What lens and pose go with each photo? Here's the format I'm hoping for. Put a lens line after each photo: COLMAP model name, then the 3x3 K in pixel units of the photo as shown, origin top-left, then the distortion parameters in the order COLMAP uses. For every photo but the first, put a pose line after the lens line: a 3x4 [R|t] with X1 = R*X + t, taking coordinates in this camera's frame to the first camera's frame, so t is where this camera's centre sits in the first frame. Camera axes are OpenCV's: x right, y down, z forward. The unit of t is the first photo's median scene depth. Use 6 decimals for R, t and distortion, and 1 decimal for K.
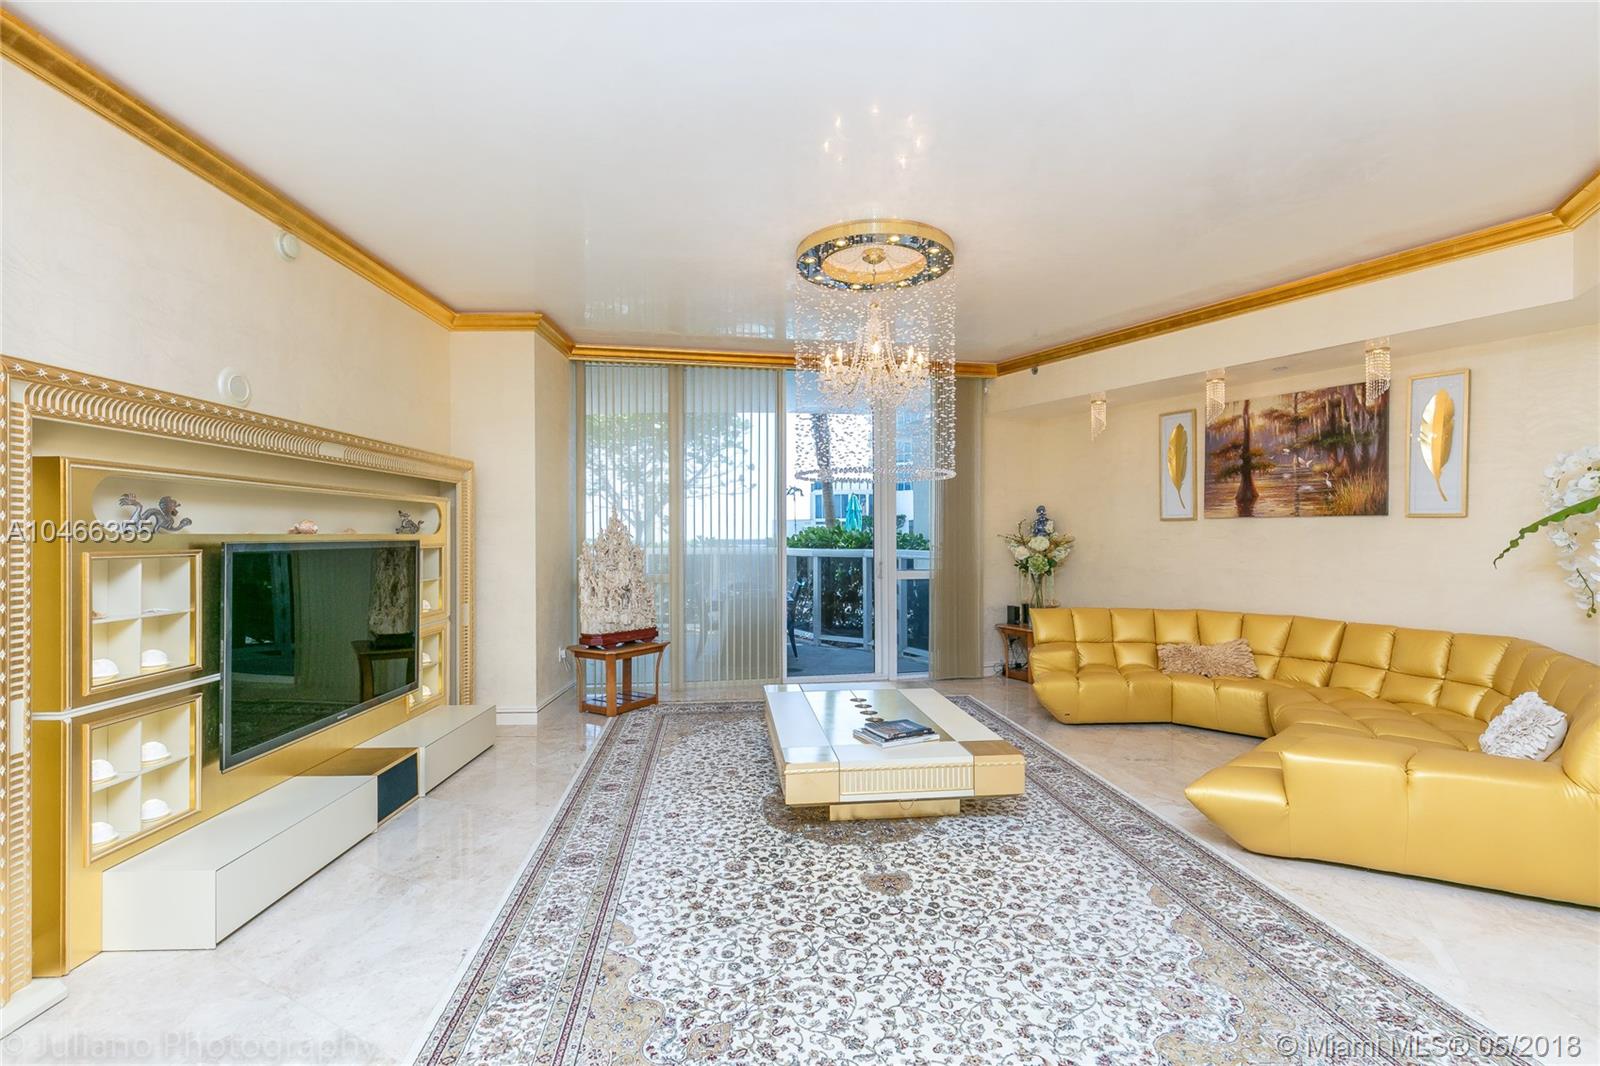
lens RADIAL K [[715.0, 0, 805.0], [0, 715.0, 530.1], [0, 0, 1]] dist [0.008801, -0.001693]
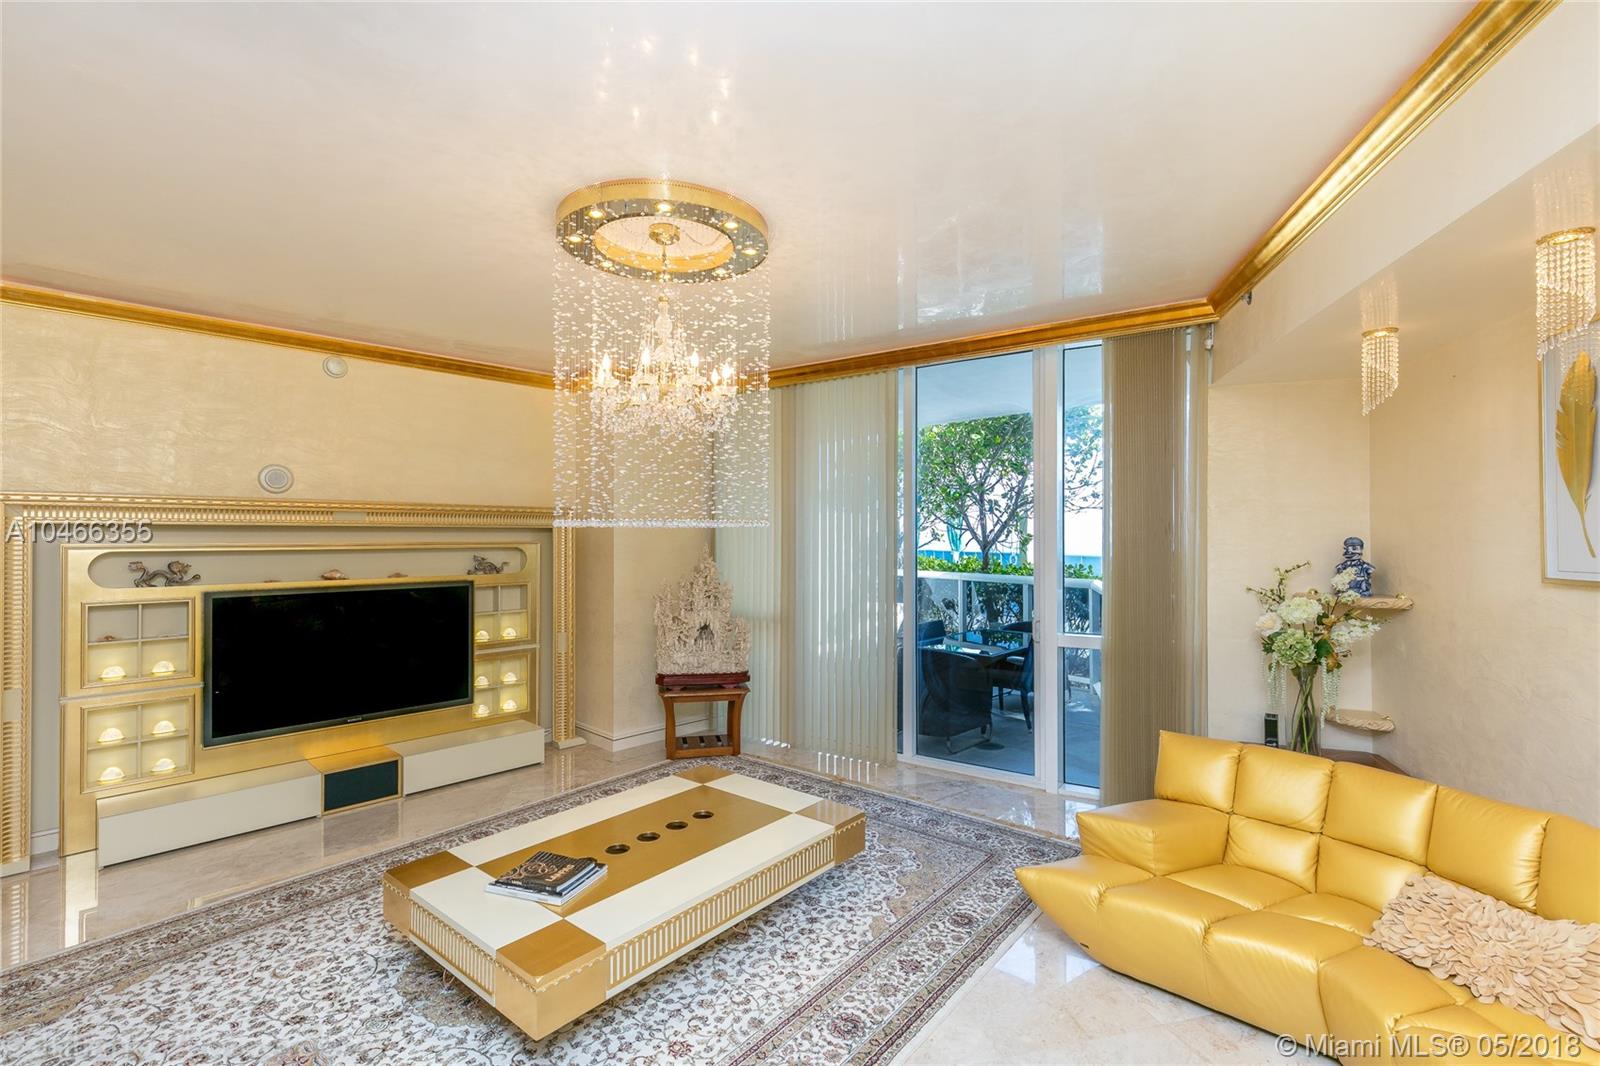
lens RADIAL K [[715.0, 0, 800.0], [0, 715.0, 536.7], [0, 0, 1]] dist [0.008801, -0.001693]
pose [[0.699663, -0.000501, -0.714472, 0.783106], [0.006232, 0.999966, 0.005402, -0.071237], [0.714445, -0.008232, 0.699643, 0.609337]]
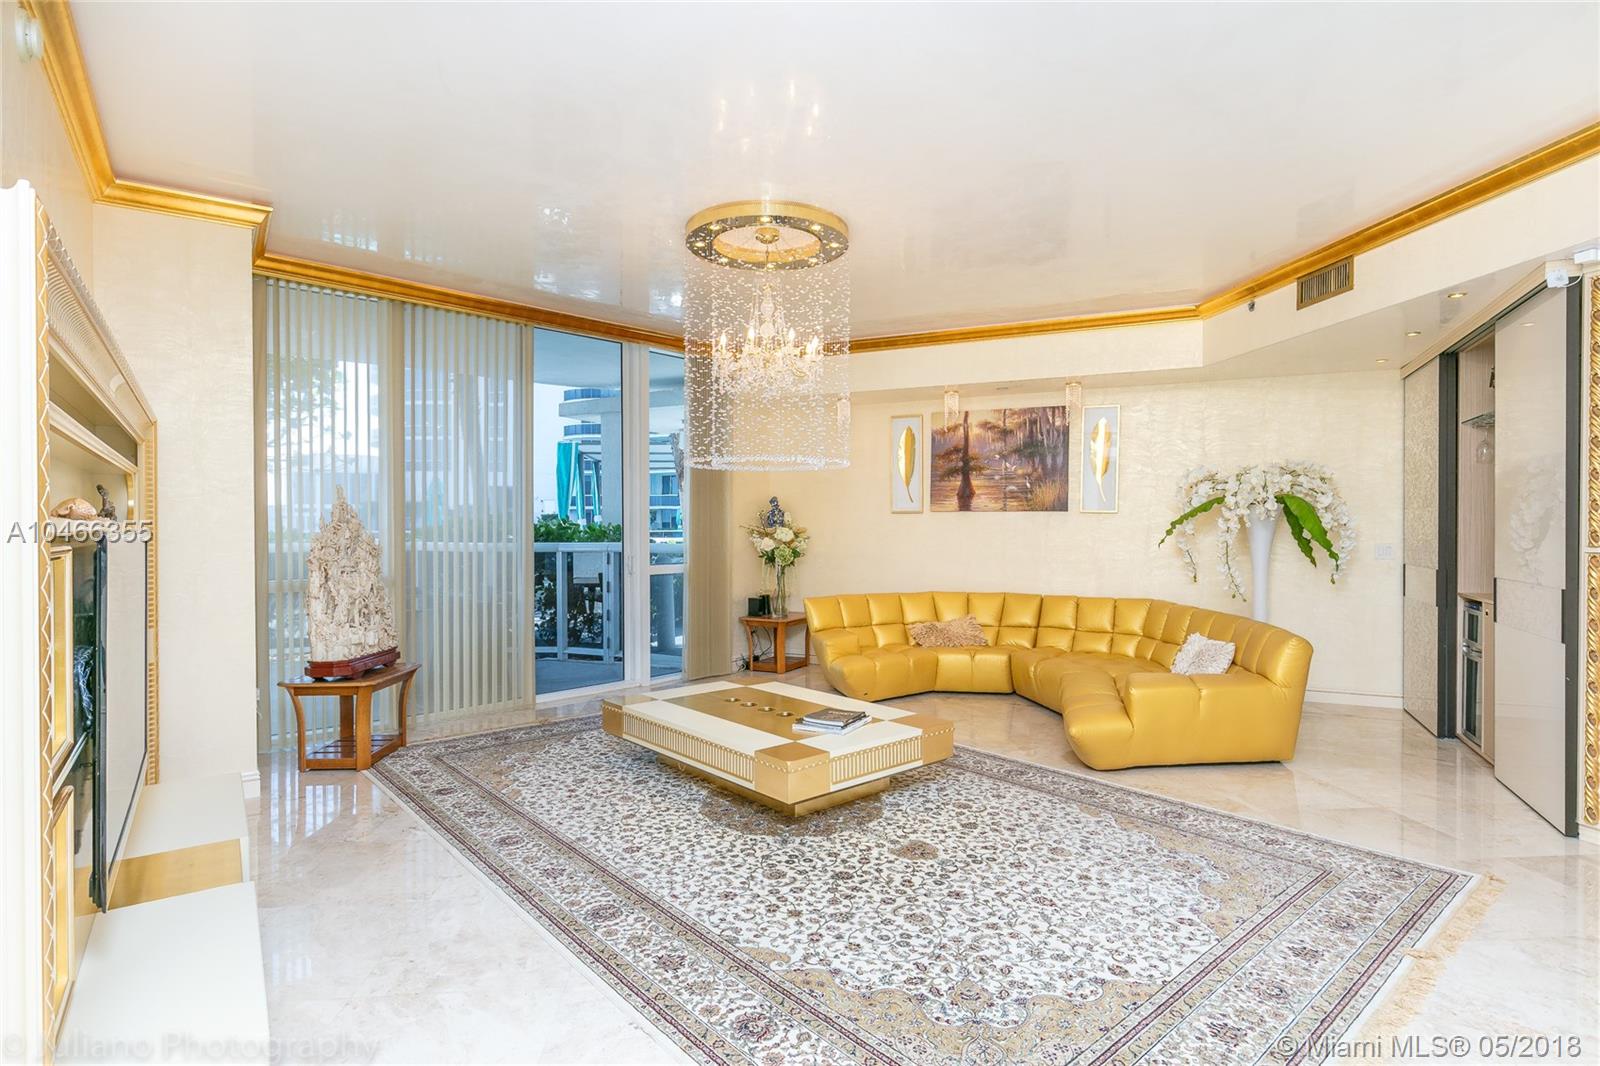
lens RADIAL K [[811.6, 0, 800.8], [0, 811.6, 536.7], [0, 0, 1]] dist [0.004456, 0.000065]
pose [[0.828339, -0.005469, 0.560201, -0.507028], [-0.005806, 0.999815, 0.018346, 0.001380], [-0.560197, -0.018449, 0.828154, 0.072749]]
